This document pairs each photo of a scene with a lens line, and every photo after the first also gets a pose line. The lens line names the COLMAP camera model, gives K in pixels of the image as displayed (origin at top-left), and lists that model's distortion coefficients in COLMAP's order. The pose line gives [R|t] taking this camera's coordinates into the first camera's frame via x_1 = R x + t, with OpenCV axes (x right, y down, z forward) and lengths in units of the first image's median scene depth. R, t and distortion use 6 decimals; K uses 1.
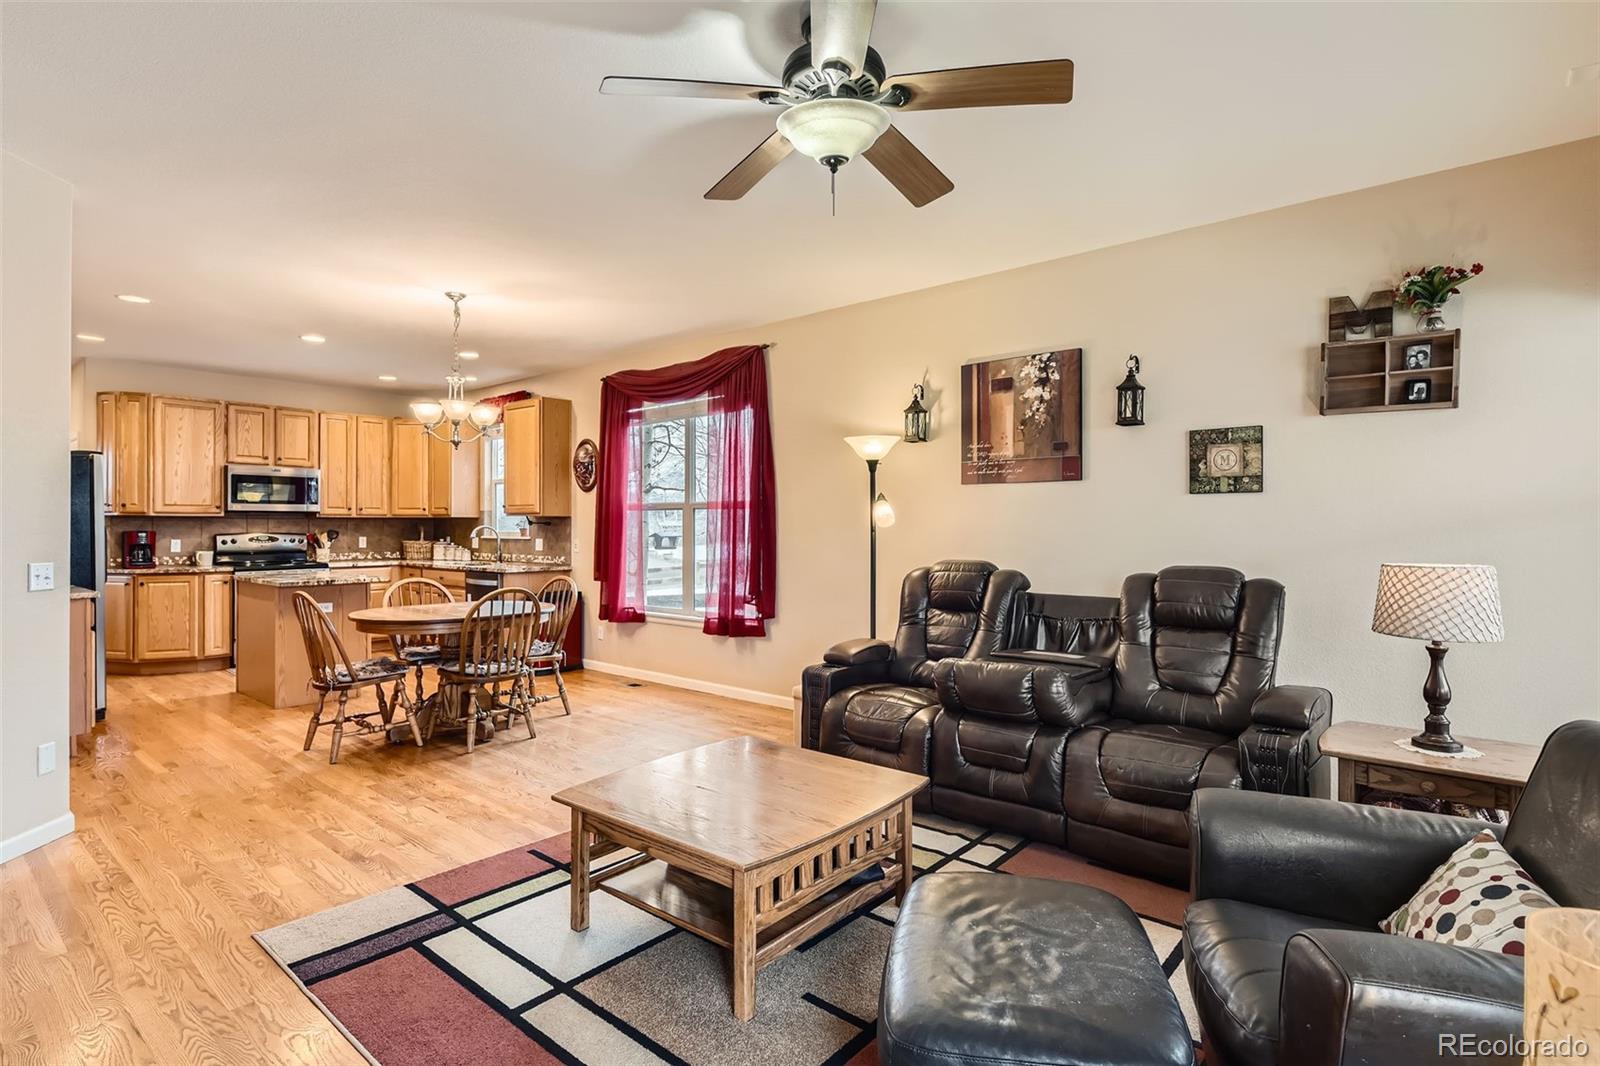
lens RADIAL K [[779.4, 0, 796.9], [0, 779.4, 529.4], [0, 0, 1]] dist [0.004055, 0.000528]
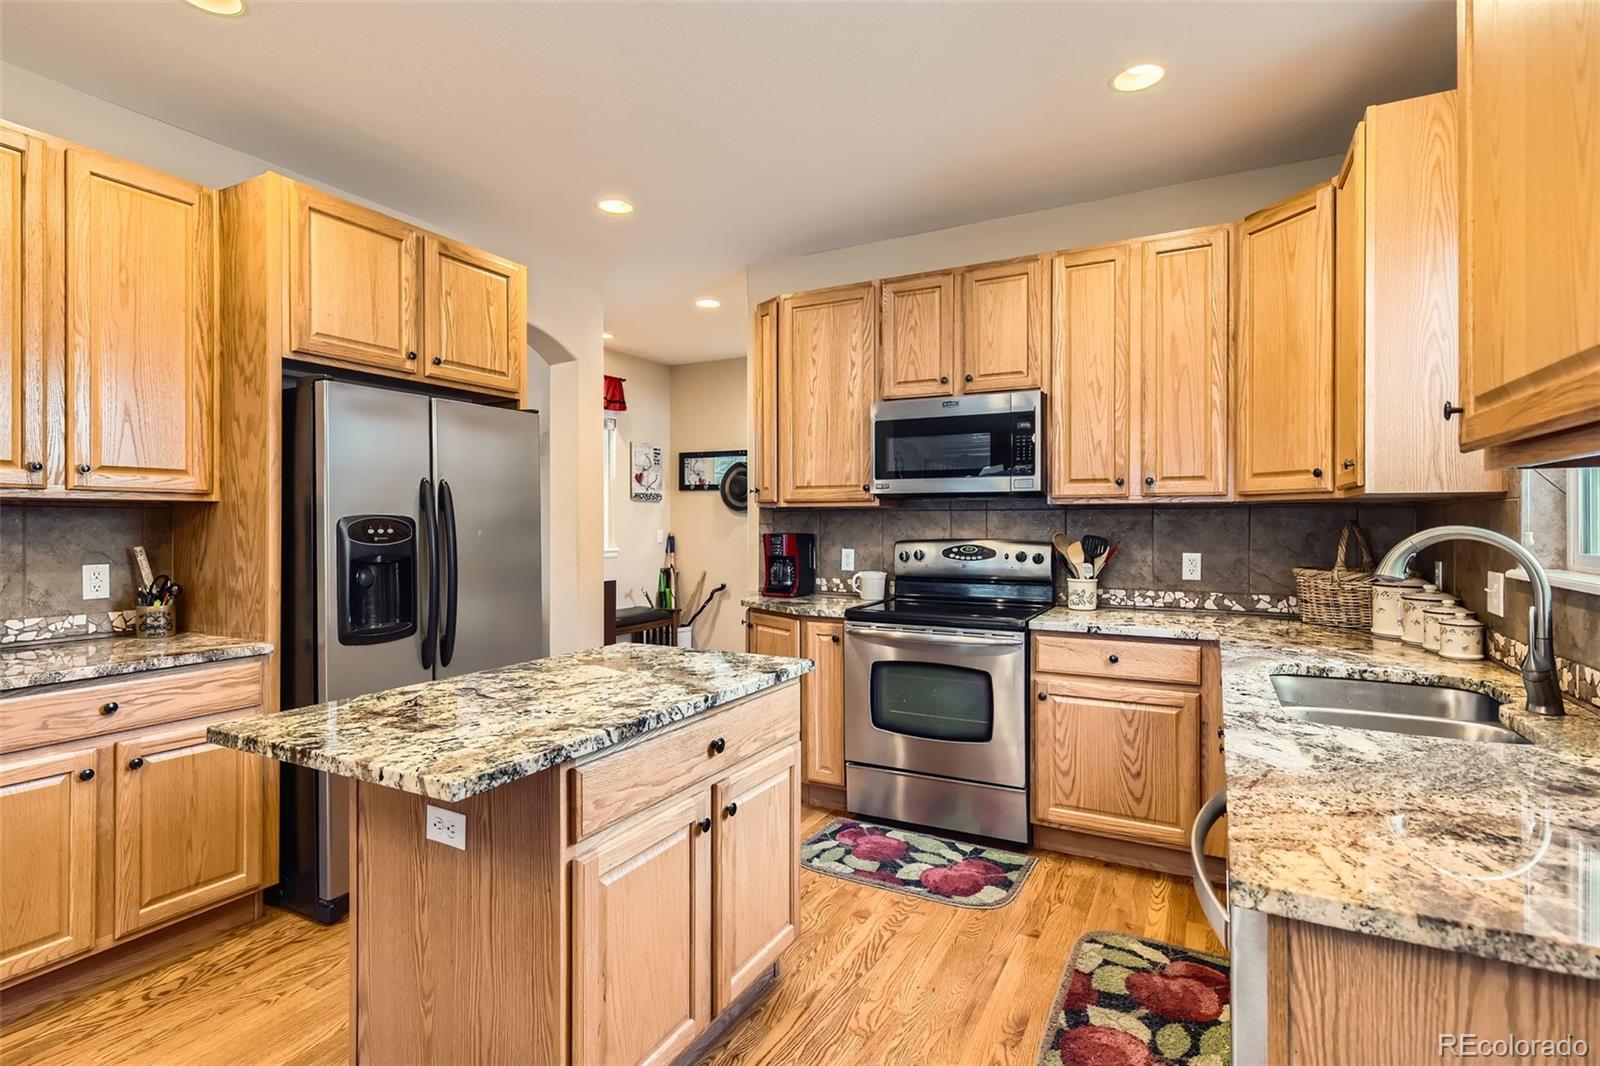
lens RADIAL K [[779.4, 0, 797.0], [0, 779.4, 524.4], [0, 0, 1]] dist [0.004055, 0.000528]
pose [[0.204410, 0.002786, -0.978881, -0.163000], [-0.003334, 0.999992, 0.002149, -0.003929], [0.978880, 0.002824, 0.204418, 0.560580]]
